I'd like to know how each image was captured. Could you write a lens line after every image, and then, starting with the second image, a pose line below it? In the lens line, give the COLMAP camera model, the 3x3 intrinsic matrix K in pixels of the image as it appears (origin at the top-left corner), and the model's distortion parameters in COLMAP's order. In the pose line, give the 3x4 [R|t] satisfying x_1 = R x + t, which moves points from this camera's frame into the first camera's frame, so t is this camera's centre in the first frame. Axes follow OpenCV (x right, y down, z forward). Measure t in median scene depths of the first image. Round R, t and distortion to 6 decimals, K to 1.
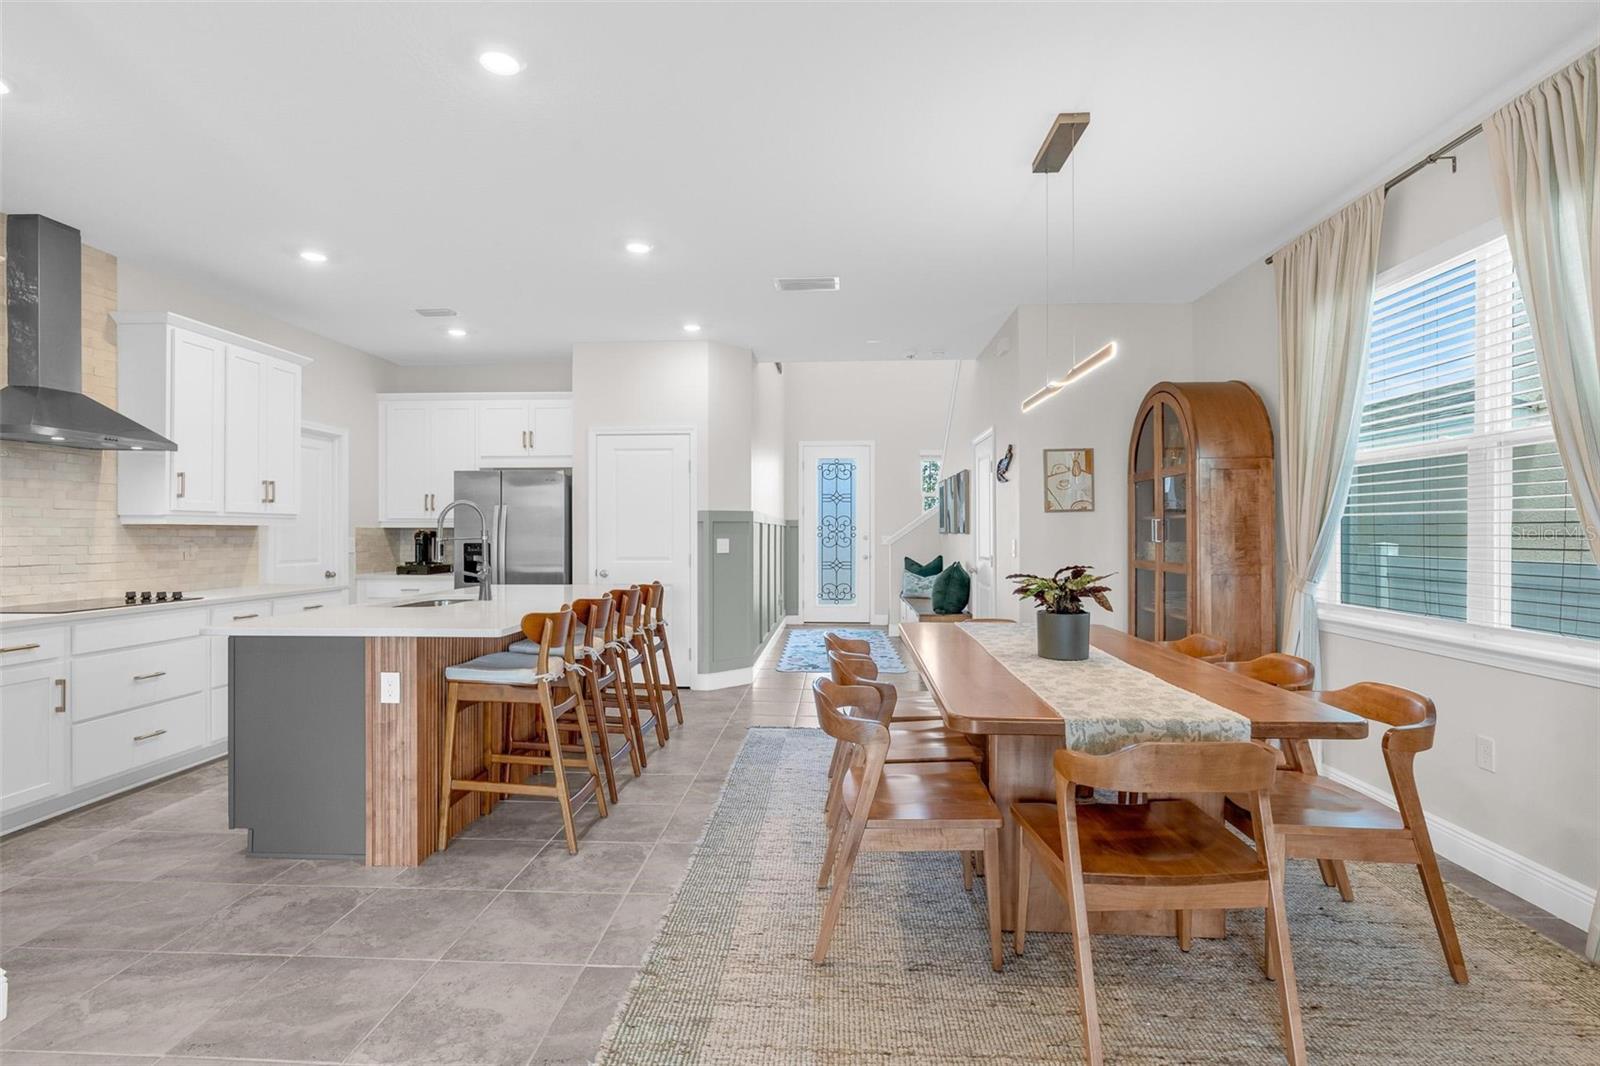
lens RADIAL K [[770.5, 0, 794.8], [0, 770.5, 532.5], [0, 0, 1]] dist [-0.009414, 0.003370]
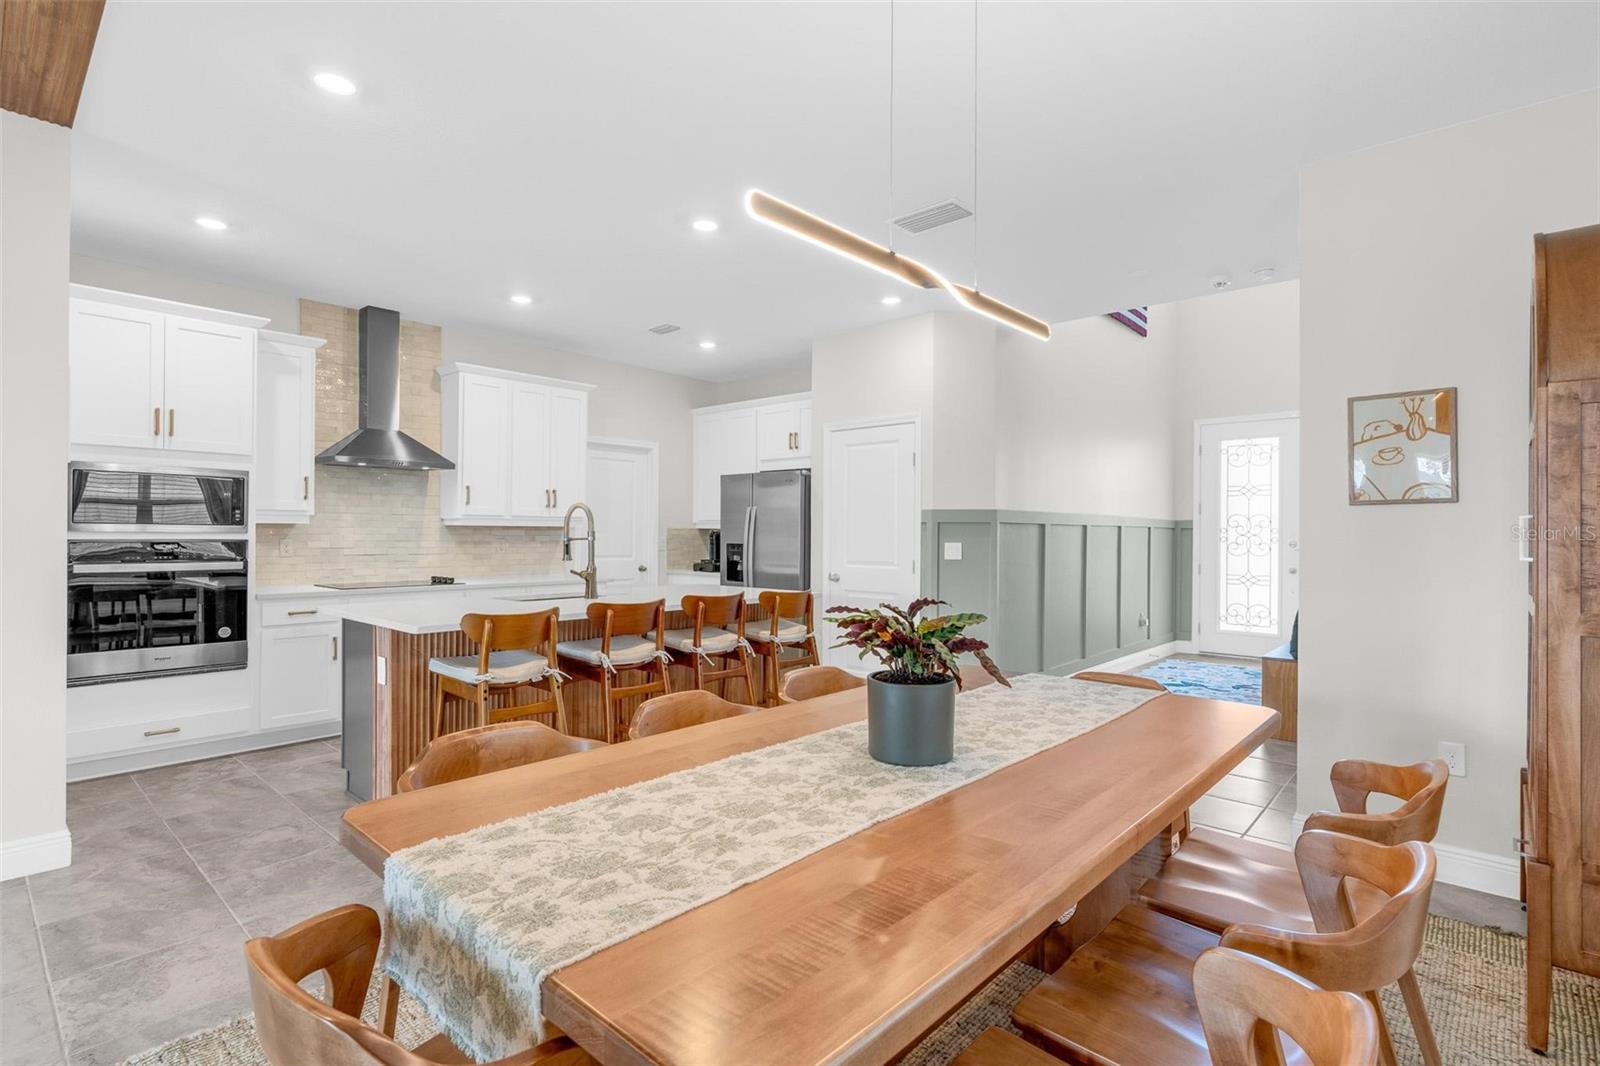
lens RADIAL K [[770.5, 0, 794.8], [0, 770.5, 532.5], [0, 0, 1]] dist [-0.009414, 0.003370]
pose [[0.779692, 0.005674, -0.626138, 0.387636], [-0.006779, 0.999977, 0.000620, -0.003089], [0.626127, 0.003761, 0.779712, 0.297895]]
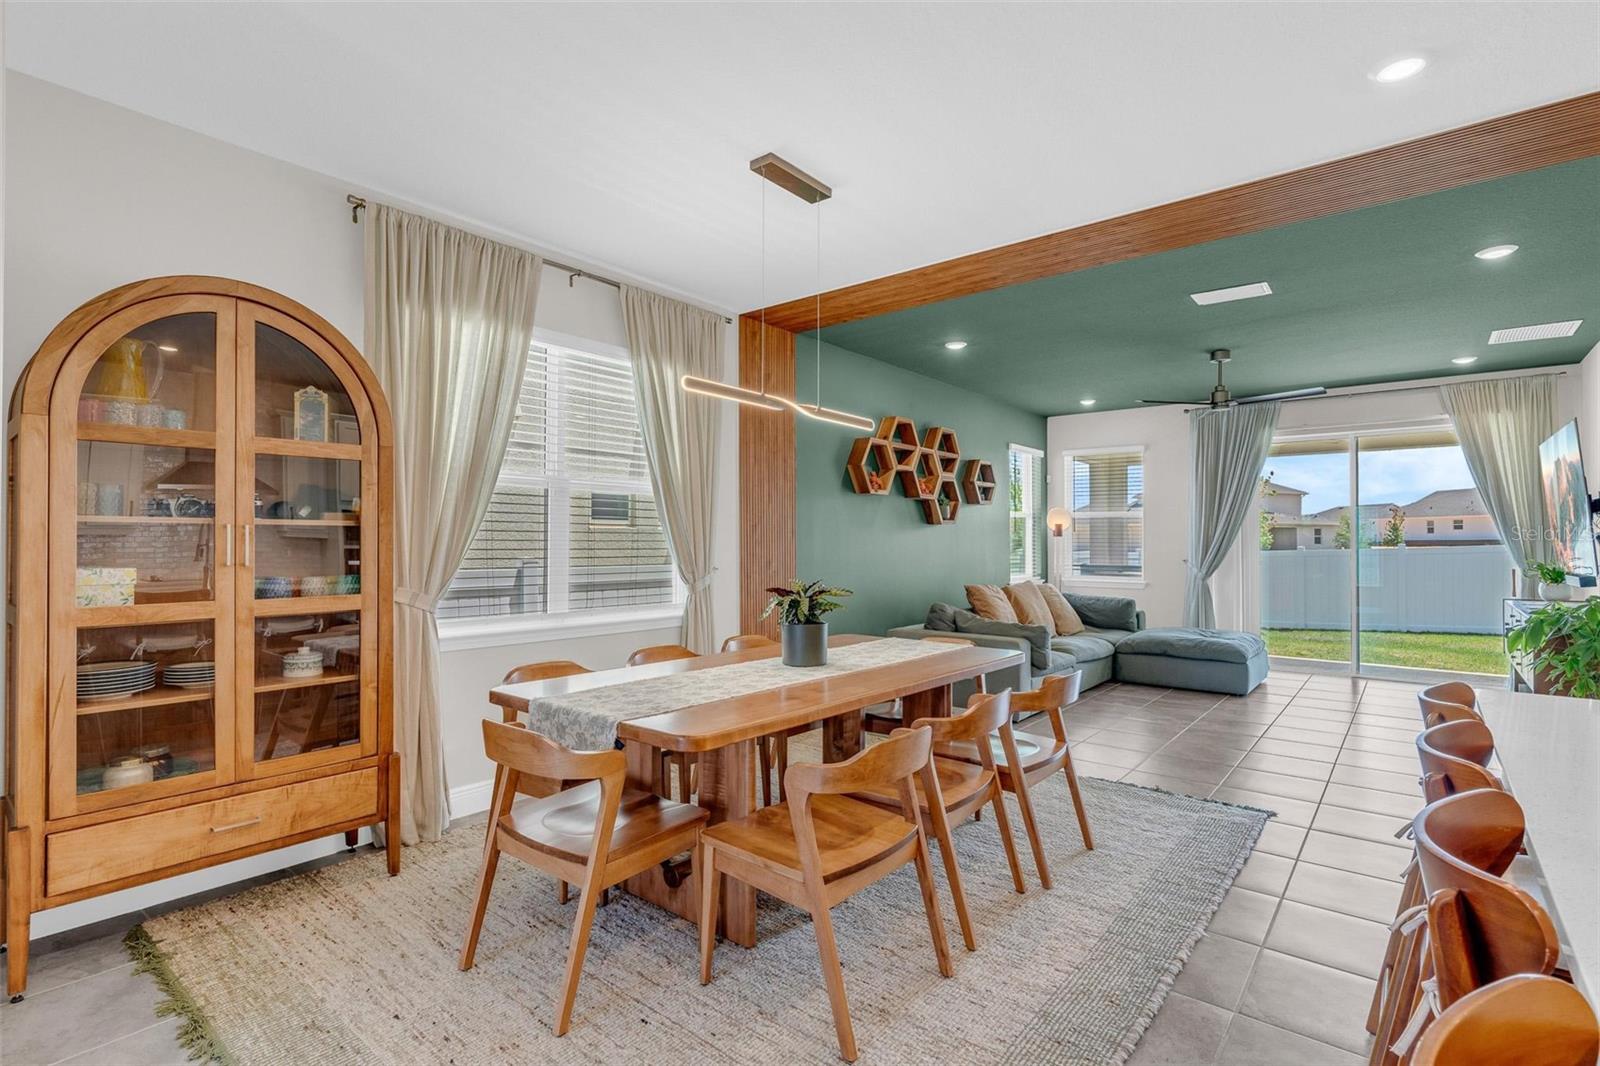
lens RADIAL K [[770.5, 0, 794.8], [0, 770.5, 532.5], [0, 0, 1]] dist [-0.009414, 0.003370]
pose [[-0.809001, 0.005455, 0.587782, -0.169372], [-0.003081, 0.999904, -0.013521, -0.005299], [-0.587799, -0.012749, -0.808907, 1.142567]]
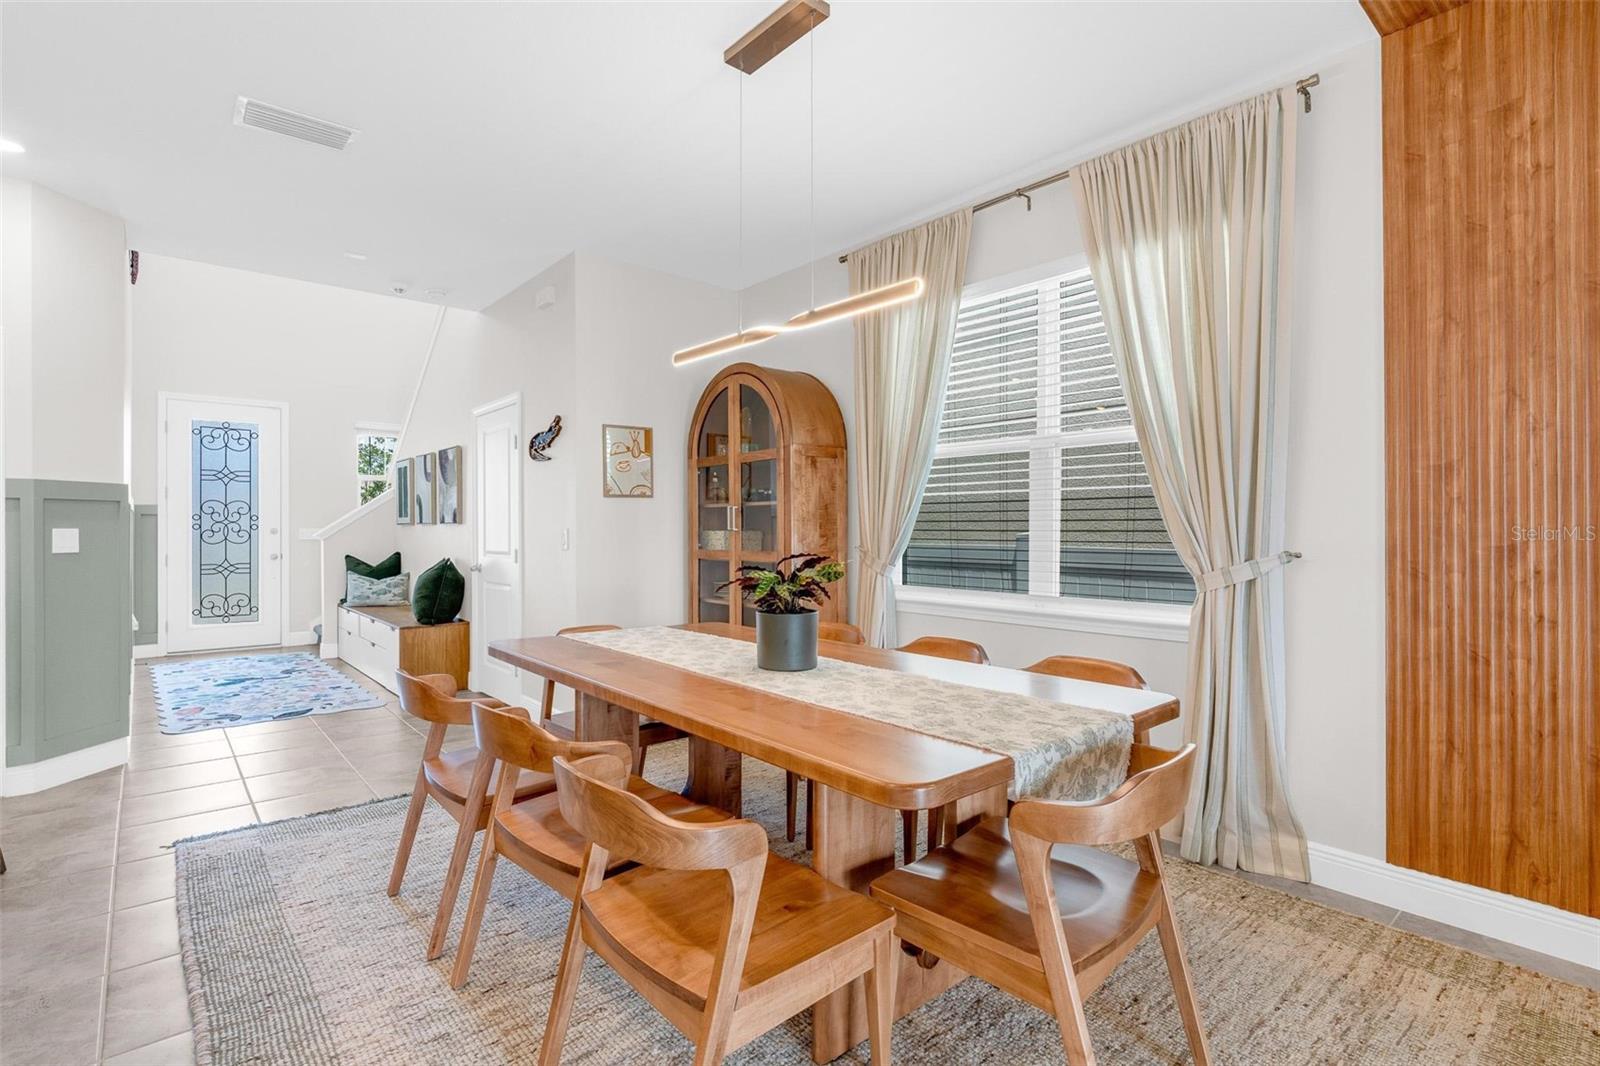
lens RADIAL K [[760.8, 0, 793.9], [0, 760.8, 529.9], [0, 0, 1]] dist [-0.002919, 0.001295]
pose [[0.720419, 0.000018, 0.693539, -0.122081], [-0.000867, 0.999999, 0.000874, 0.010373], [-0.693538, -0.001232, 0.720419, 0.251743]]
